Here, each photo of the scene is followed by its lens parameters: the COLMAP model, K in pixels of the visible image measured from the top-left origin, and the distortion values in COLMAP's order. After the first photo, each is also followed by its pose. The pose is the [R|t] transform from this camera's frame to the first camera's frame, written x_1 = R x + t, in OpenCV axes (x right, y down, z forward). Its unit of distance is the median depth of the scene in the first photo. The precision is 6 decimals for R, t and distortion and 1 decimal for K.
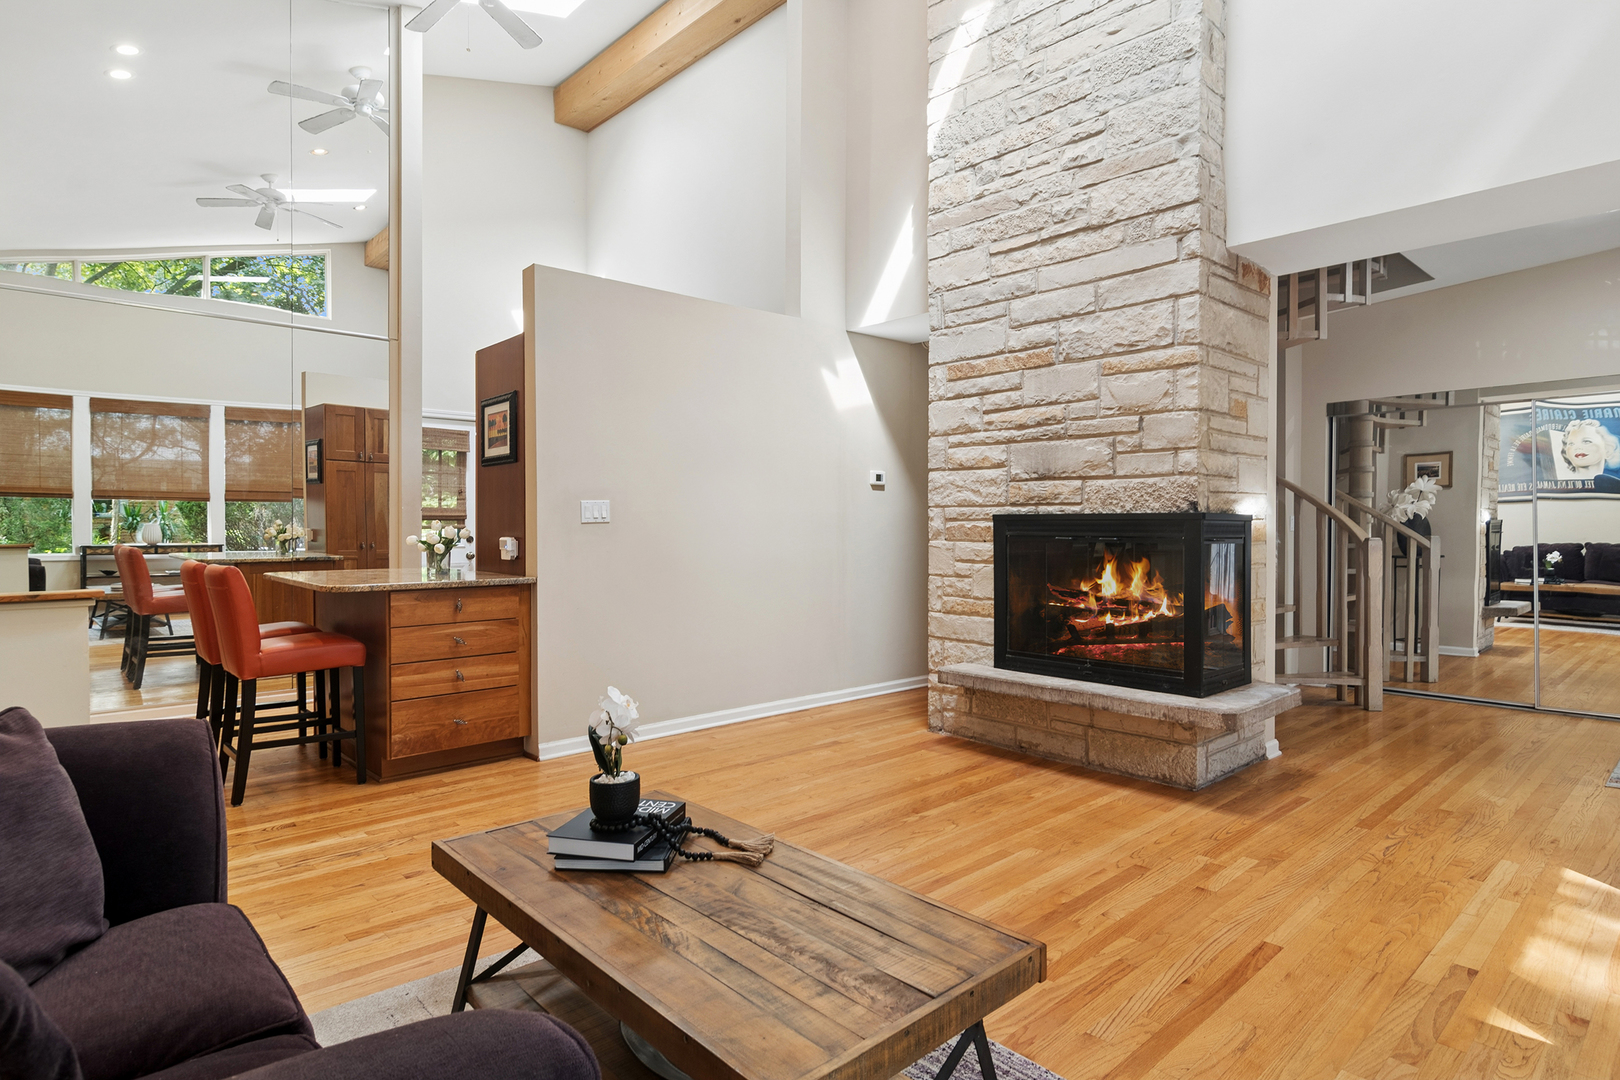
lens RADIAL K [[880.0, 0, 810.0], [0, 880.0, 540.0], [0, 0, 1]] dist [0.000492, 0.000340]
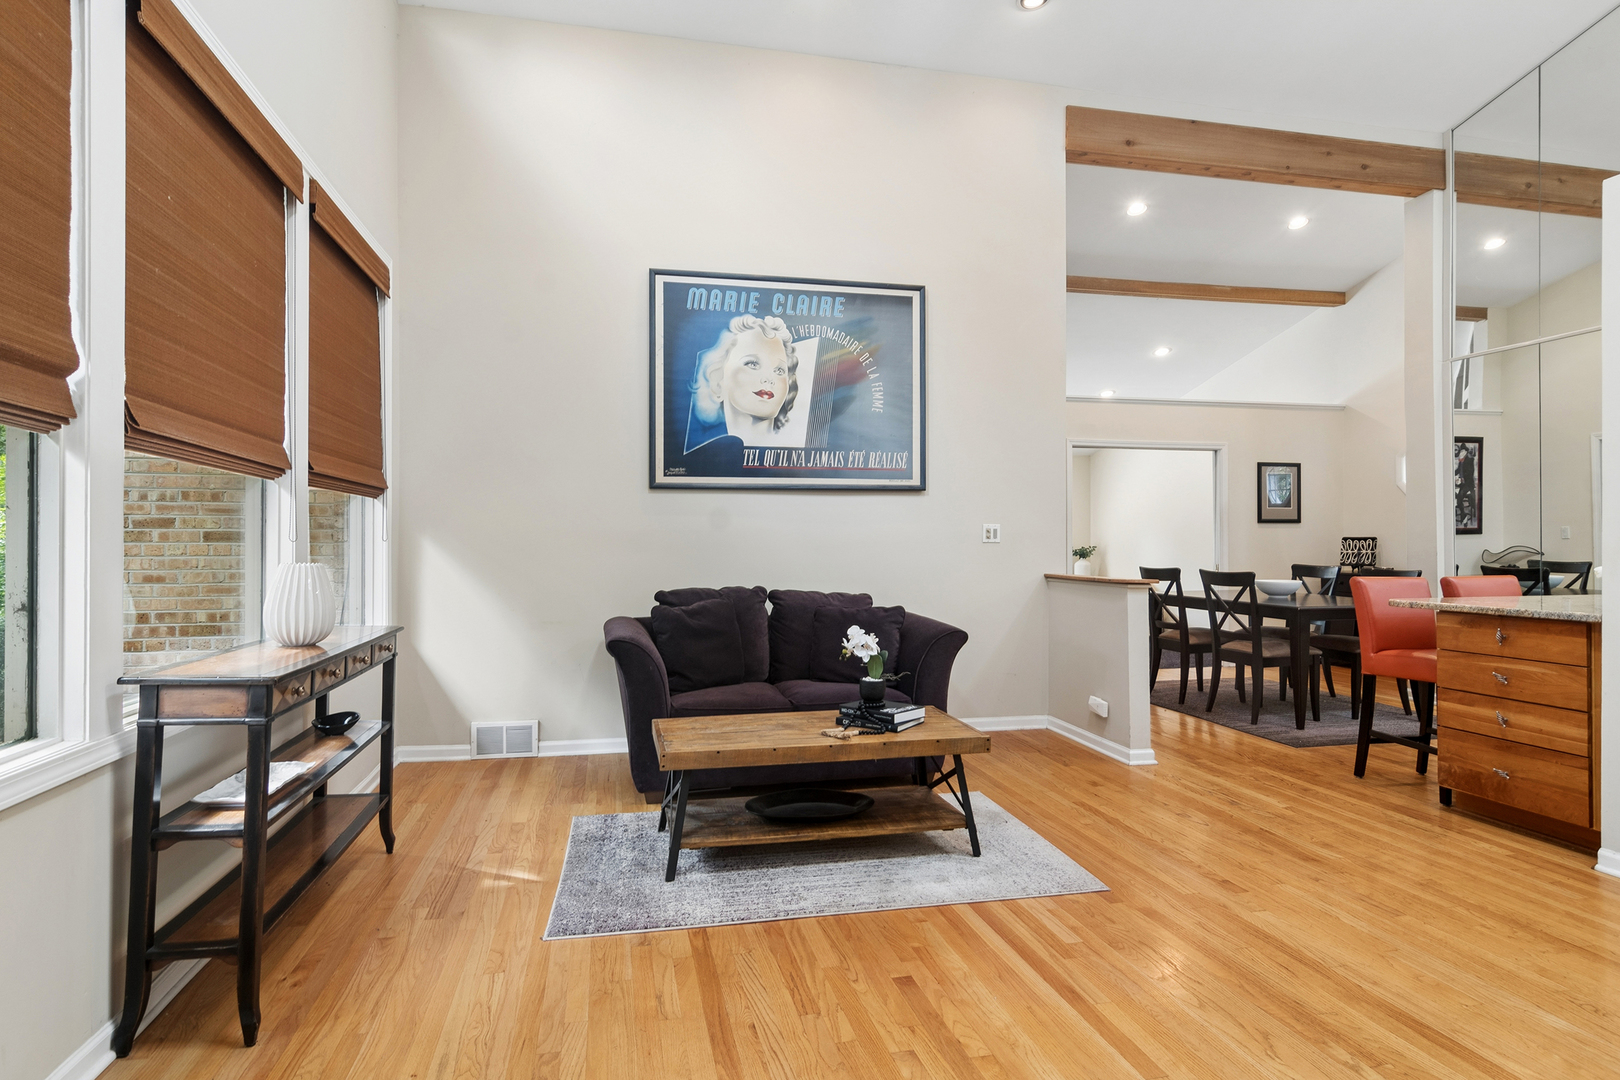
lens RADIAL K [[880.0, 0, 810.0], [0, 880.0, 540.0], [0, 0, 1]] dist [0.000492, 0.000340]
pose [[-0.503503, -0.005039, -0.863979, 0.660386], [-0.013512, 0.999907, 0.002043, -0.011731], [0.863888, 0.012703, -0.503524, 0.827674]]
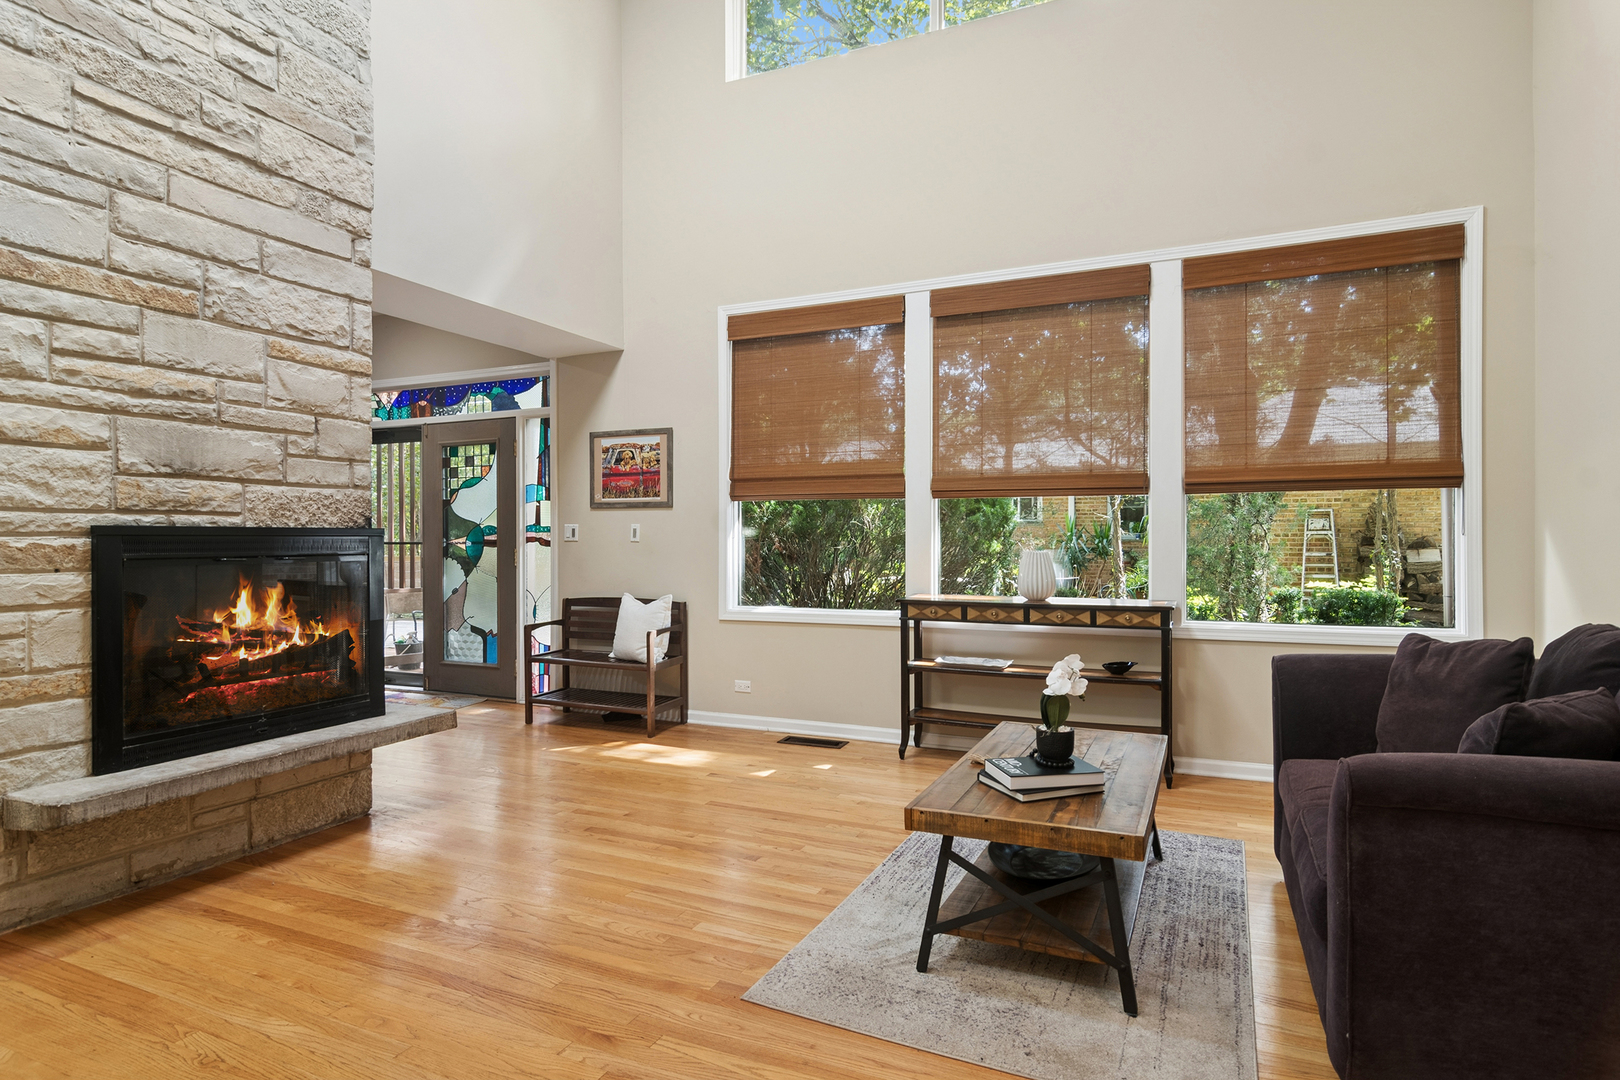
lens RADIAL K [[871.5, 0, 806.4], [0, 871.5, 556.2], [0, 0, 1]] dist [0.001740, 0.000859]
pose [[-0.380397, -0.015505, 0.924693, -0.585814], [0.023530, 0.999374, 0.026437, -0.013155], [-0.924524, 0.031814, -0.379794, 0.839420]]
